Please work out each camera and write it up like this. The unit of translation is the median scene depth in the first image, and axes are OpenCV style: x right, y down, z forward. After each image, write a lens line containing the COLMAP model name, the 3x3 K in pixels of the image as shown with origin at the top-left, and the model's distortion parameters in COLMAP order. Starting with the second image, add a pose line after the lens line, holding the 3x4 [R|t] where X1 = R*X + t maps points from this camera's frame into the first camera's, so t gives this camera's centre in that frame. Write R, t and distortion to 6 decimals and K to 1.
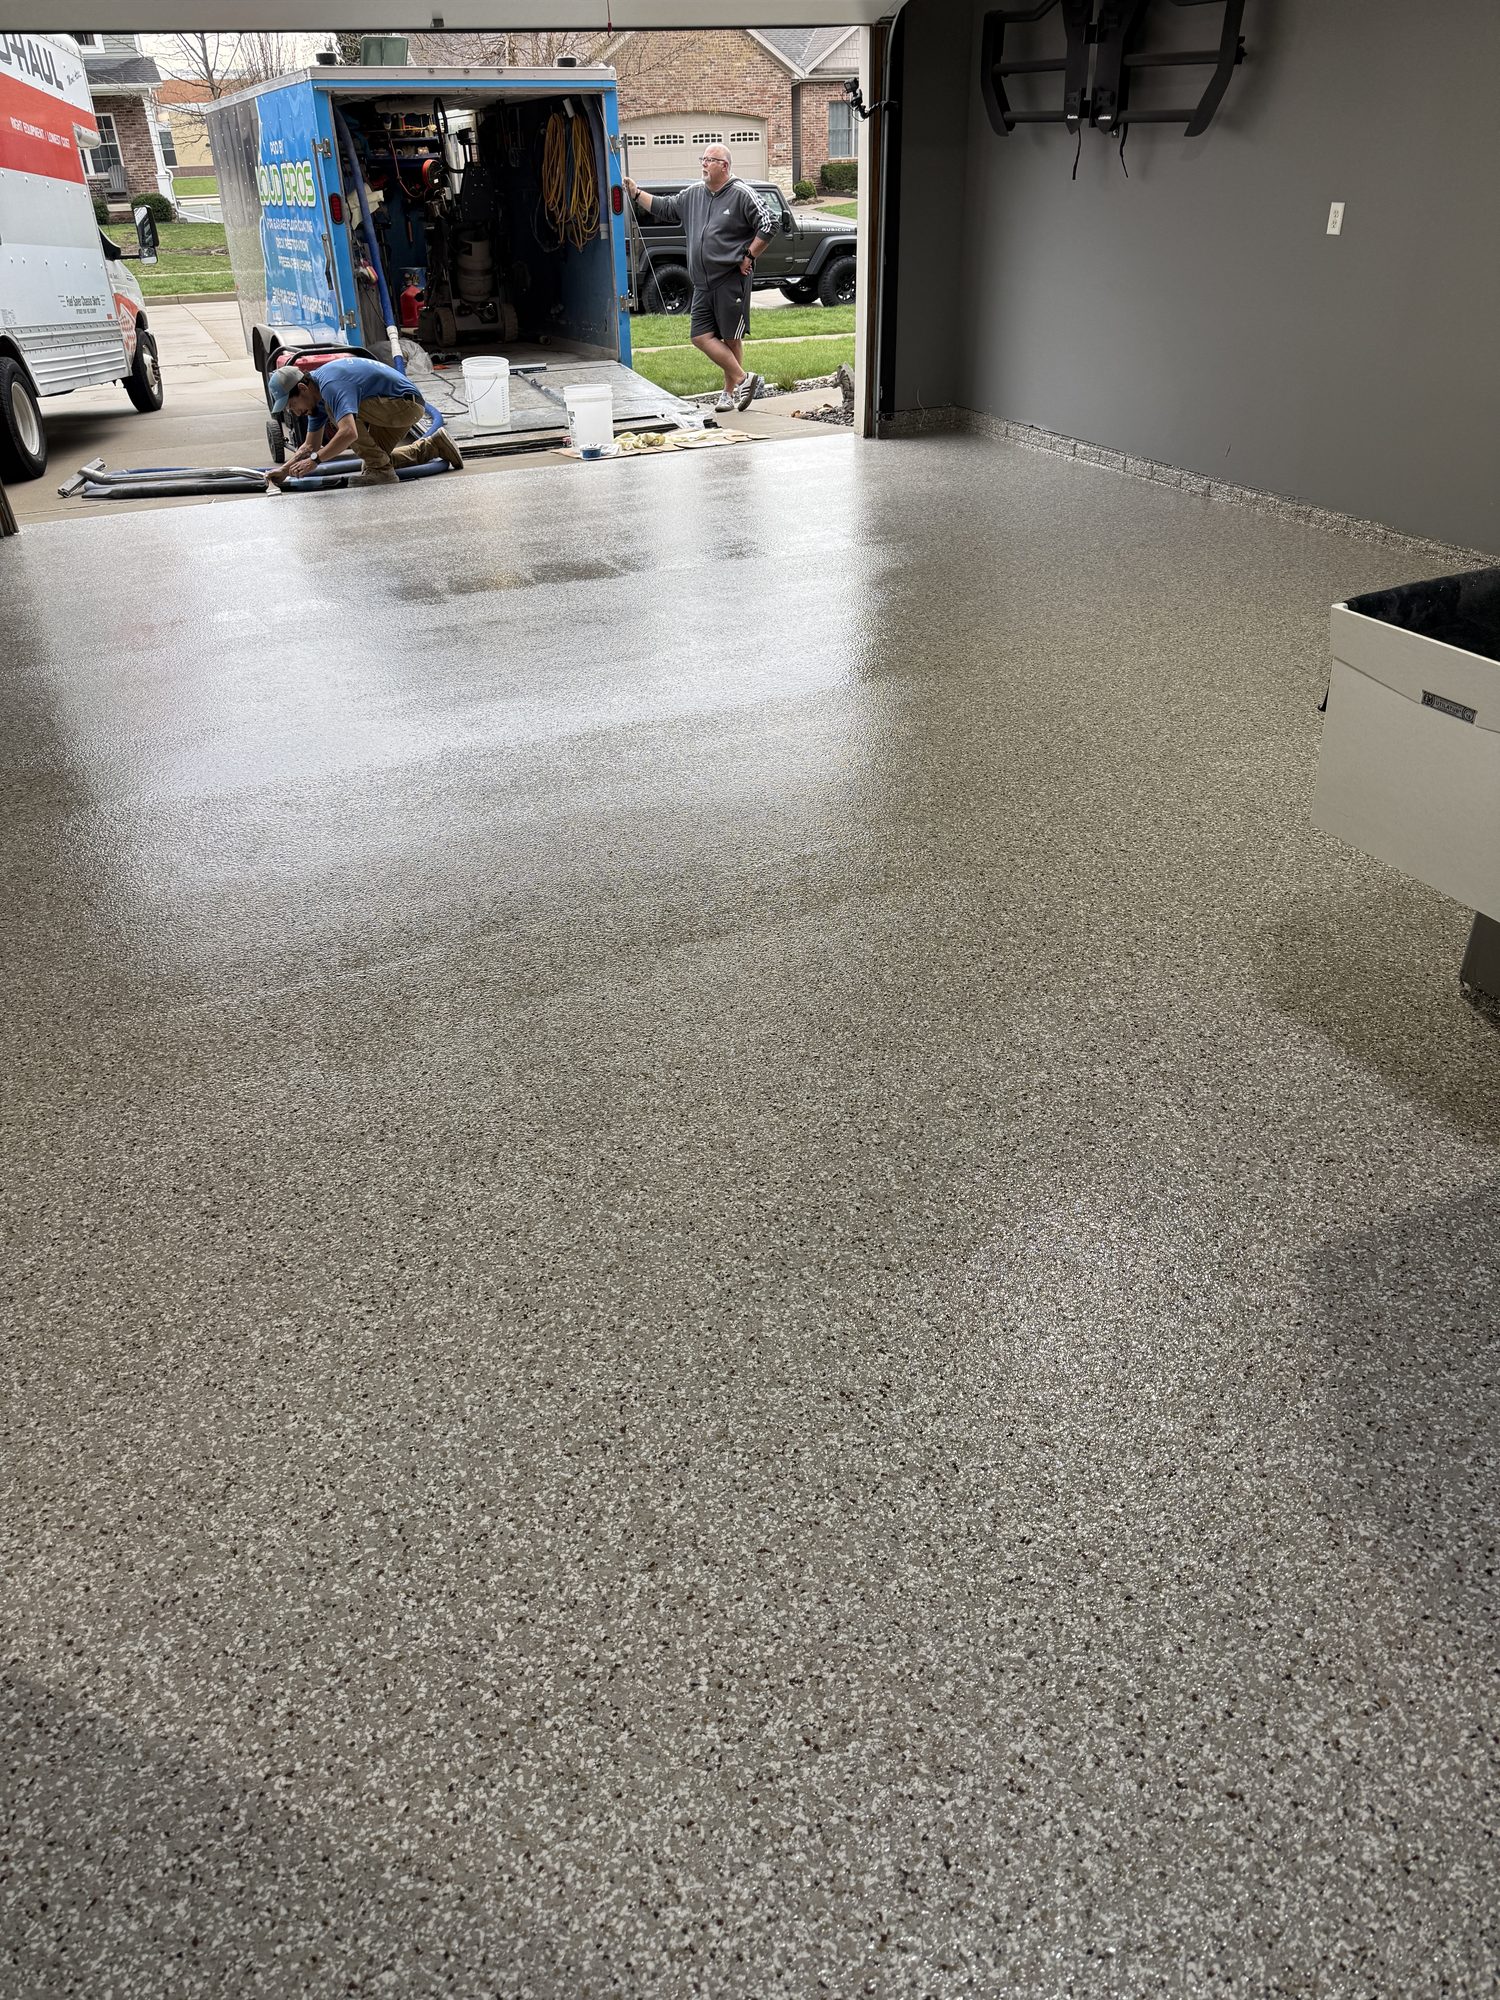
lens RADIAL K [[1403.8, 0, 725.2], [0, 1403.8, 993.8], [0, 0, 1]] dist [0.040506, -0.045315]
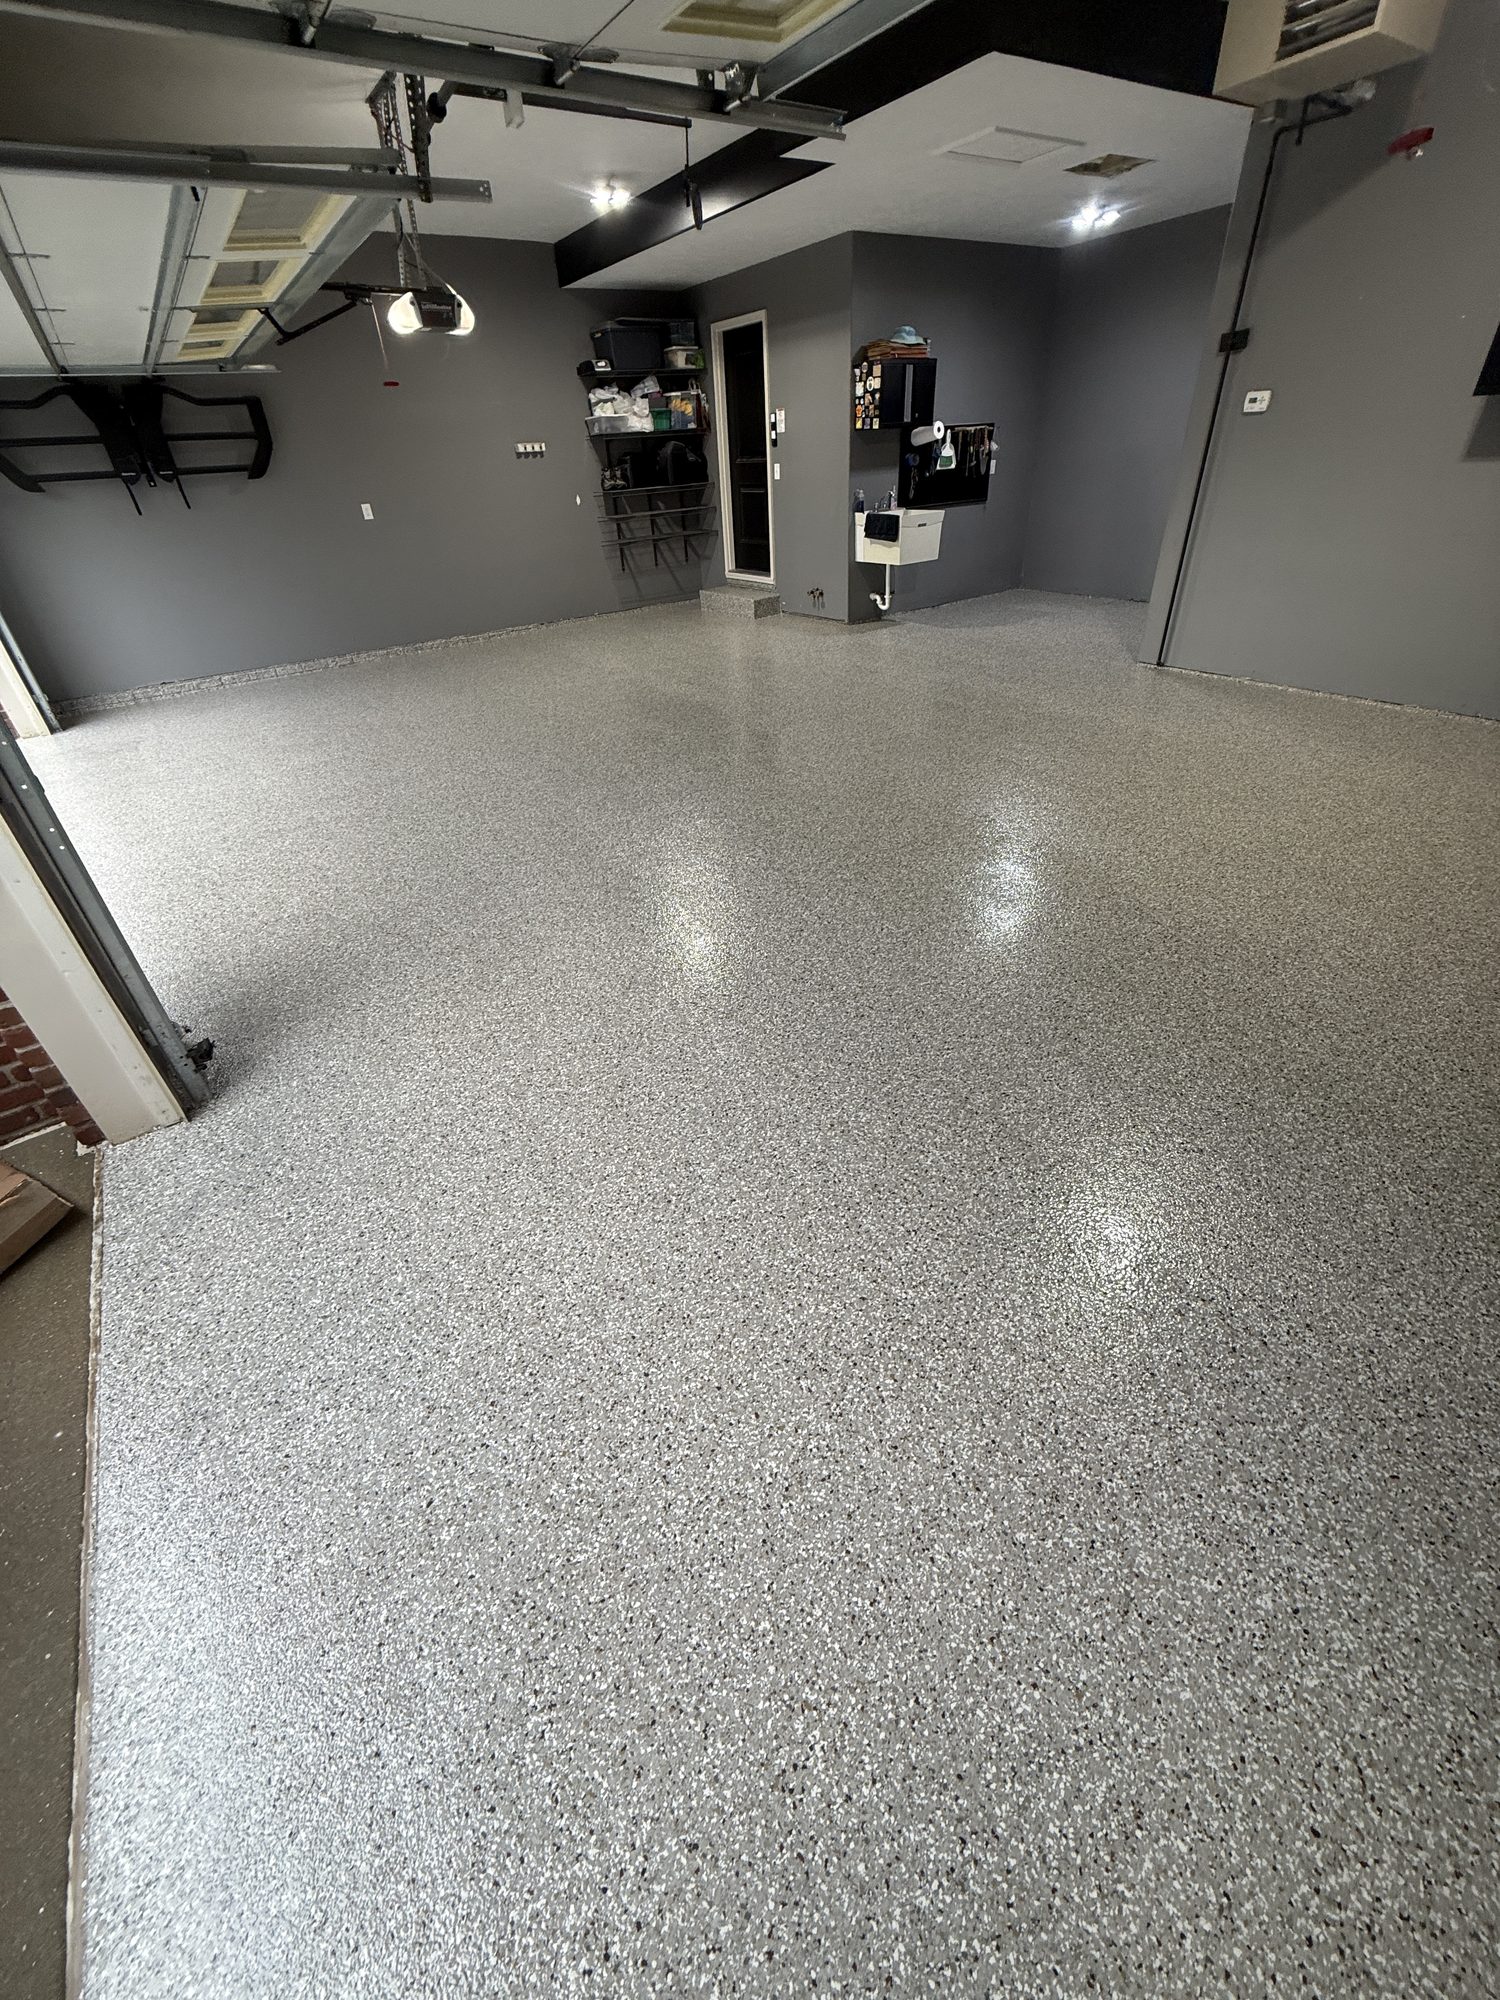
lens RADIAL K [[788.0, 0, 752.0], [0, 788.0, 998.1], [0, 0, 1]] dist [0.001138, -0.000620]
pose [[-0.195531, -0.528985, 0.825798, -3.249316], [0.565731, 0.626979, 0.535580, -1.174856], [-0.801071, 0.571903, 0.176669, 2.210419]]
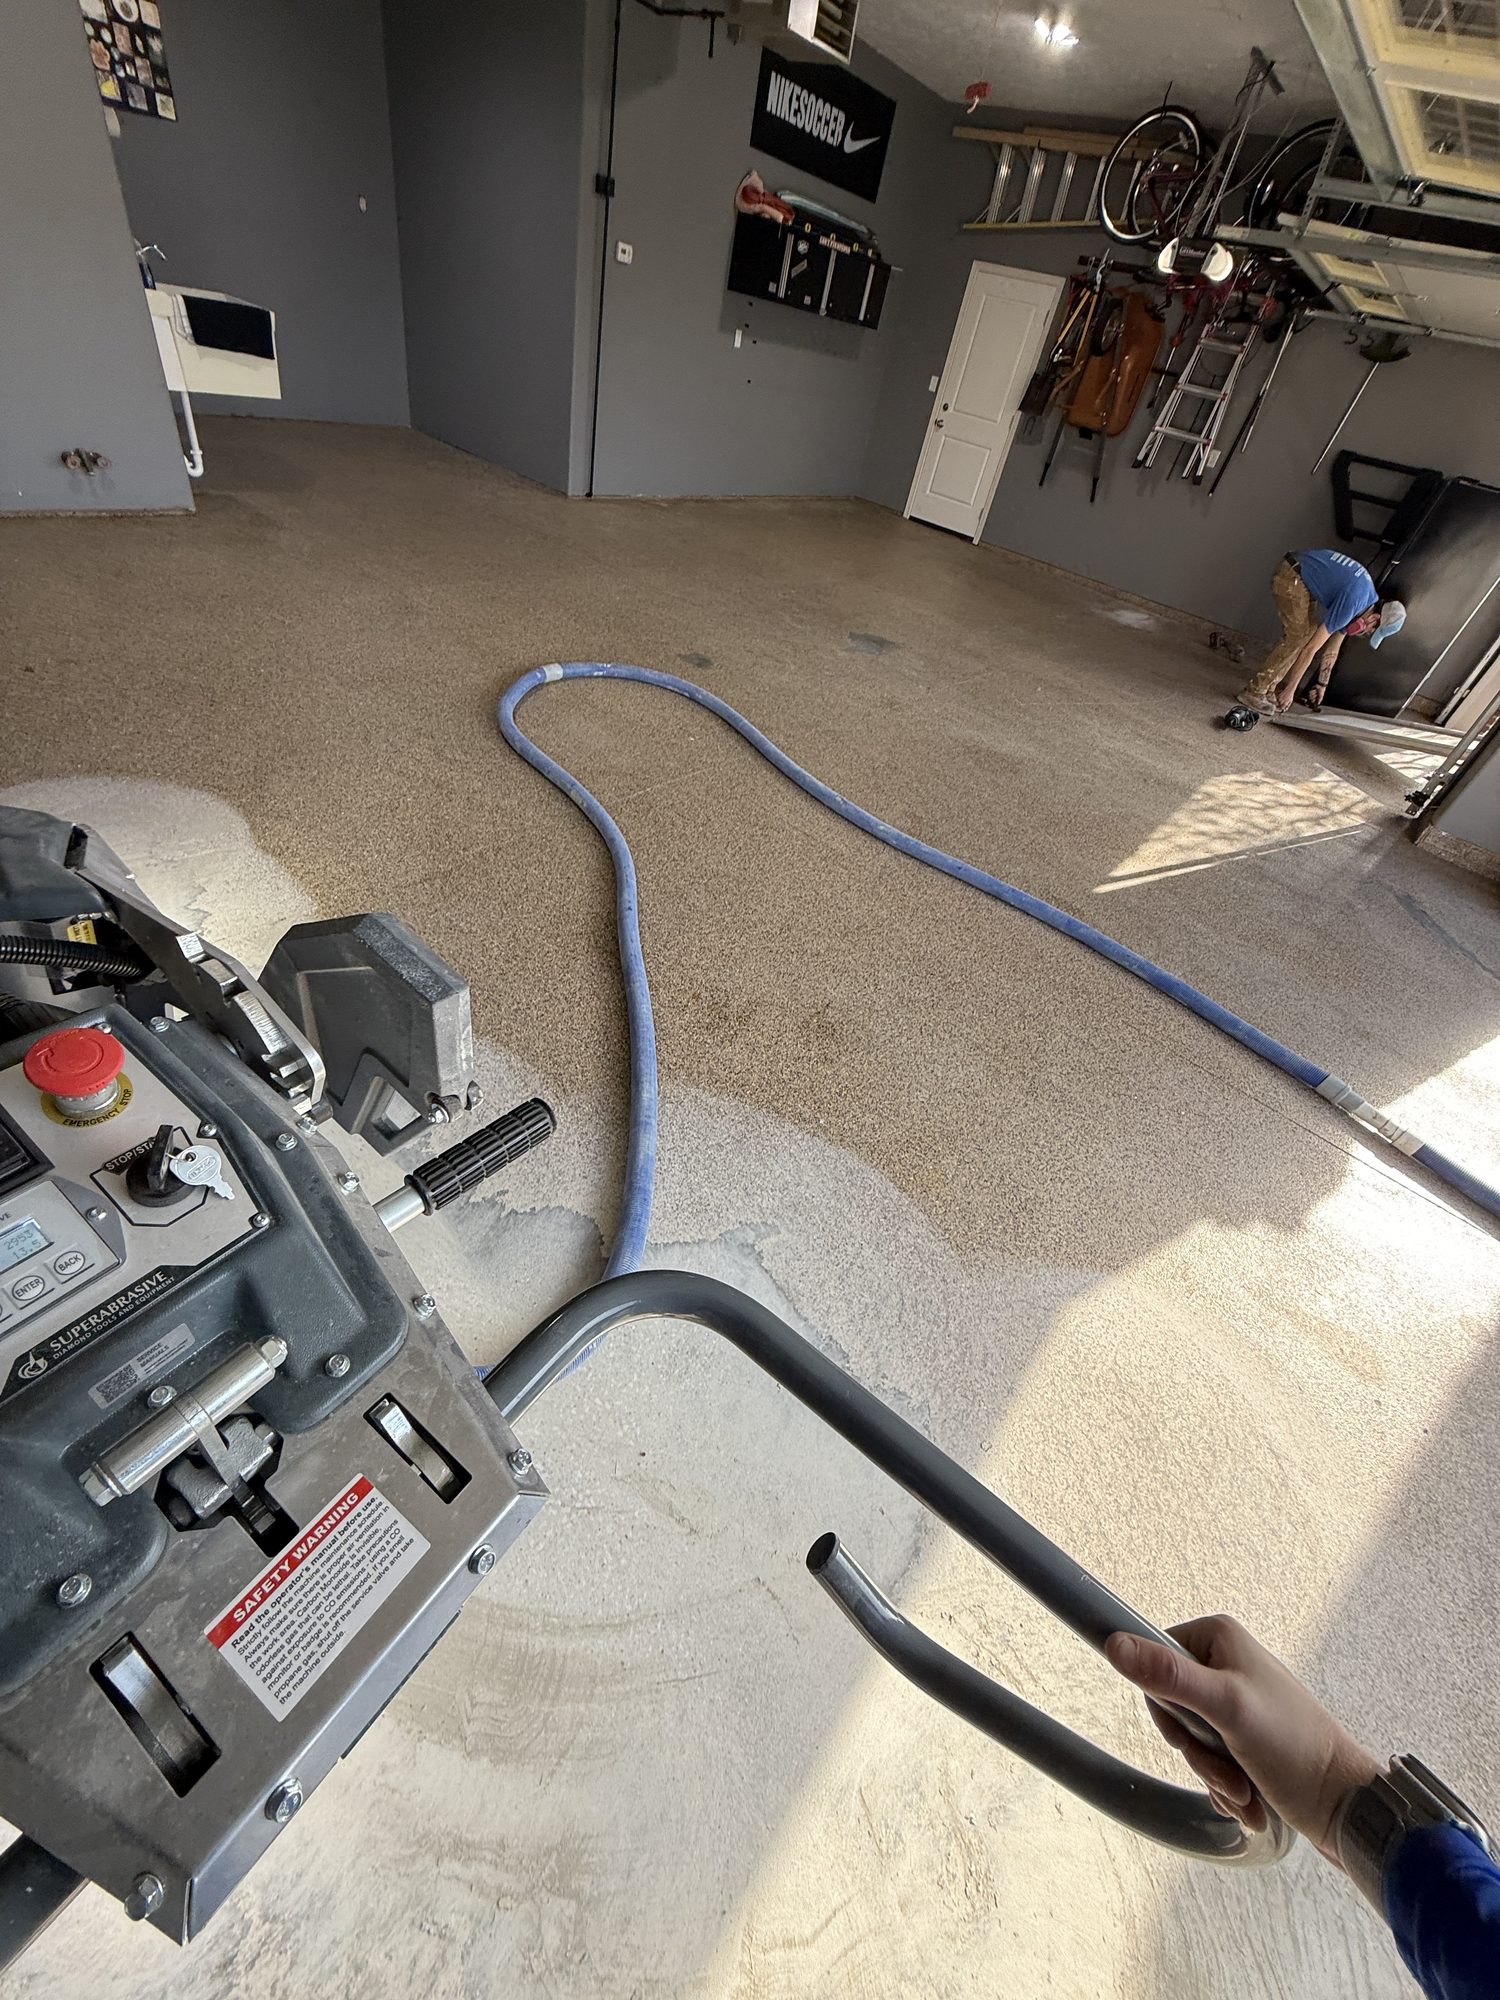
lens RADIAL K [[788.0, 0, 752.9], [0, 788.0, 996.2], [0, 0, 1]] dist [0.001138, -0.000620]
pose [[-0.874202, 0.200248, -0.442348, 0.655847], [-0.380333, 0.283944, 0.880183, -2.073381], [0.301857, 0.937697, -0.172063, 3.507925]]
